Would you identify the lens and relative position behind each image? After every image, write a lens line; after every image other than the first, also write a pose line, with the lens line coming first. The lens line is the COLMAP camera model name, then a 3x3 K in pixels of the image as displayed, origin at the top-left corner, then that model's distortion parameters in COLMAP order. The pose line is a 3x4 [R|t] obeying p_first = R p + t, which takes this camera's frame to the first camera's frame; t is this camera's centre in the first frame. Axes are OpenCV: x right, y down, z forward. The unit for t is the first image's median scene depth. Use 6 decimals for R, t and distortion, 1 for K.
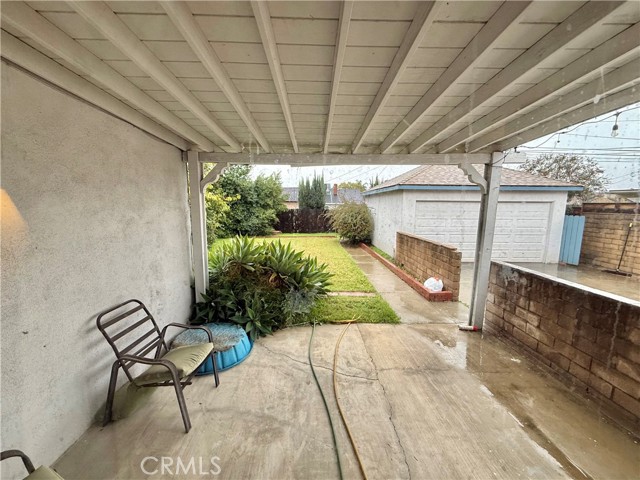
lens RADIAL K [[253.4, 0, 320.8], [0, 253.4, 243.1], [0, 0, 1]] dist [-0.000441, -0.000016]
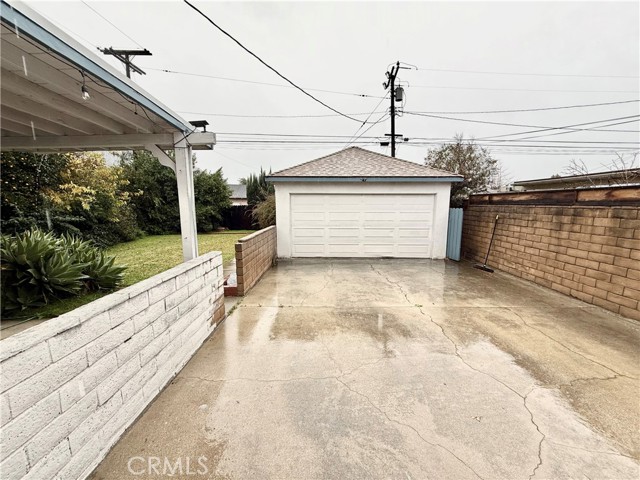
lens RADIAL K [[256.2, 0, 320.0], [0, 256.2, 240.0], [0, 0, 1]] dist [0.001359, 0.000248]
pose [[0.999344, -0.001885, -0.036176, 0.518770], [0.001583, 0.999964, -0.008375, 0.017322], [0.036190, 0.008312, 0.999310, 0.026760]]
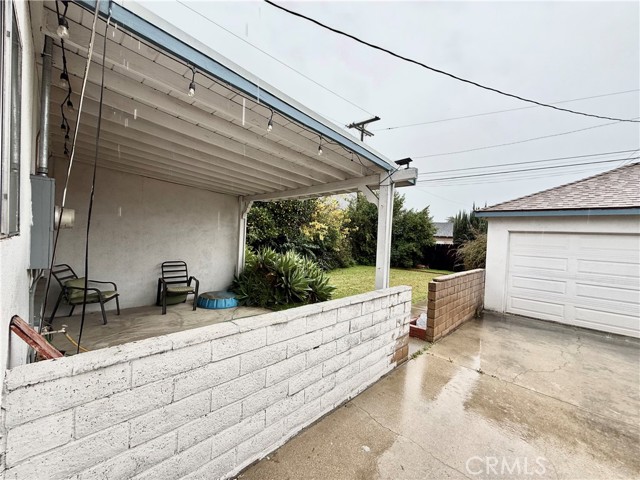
lens RADIAL K [[256.2, 0, 320.0], [0, 256.2, 240.0], [0, 0, 1]] dist [0.001359, 0.000248]
pose [[0.697458, 0.033060, -0.715863, 0.531203], [-0.148809, 0.983843, -0.099546, 0.023331], [0.701006, 0.175956, 0.691108, 0.065437]]
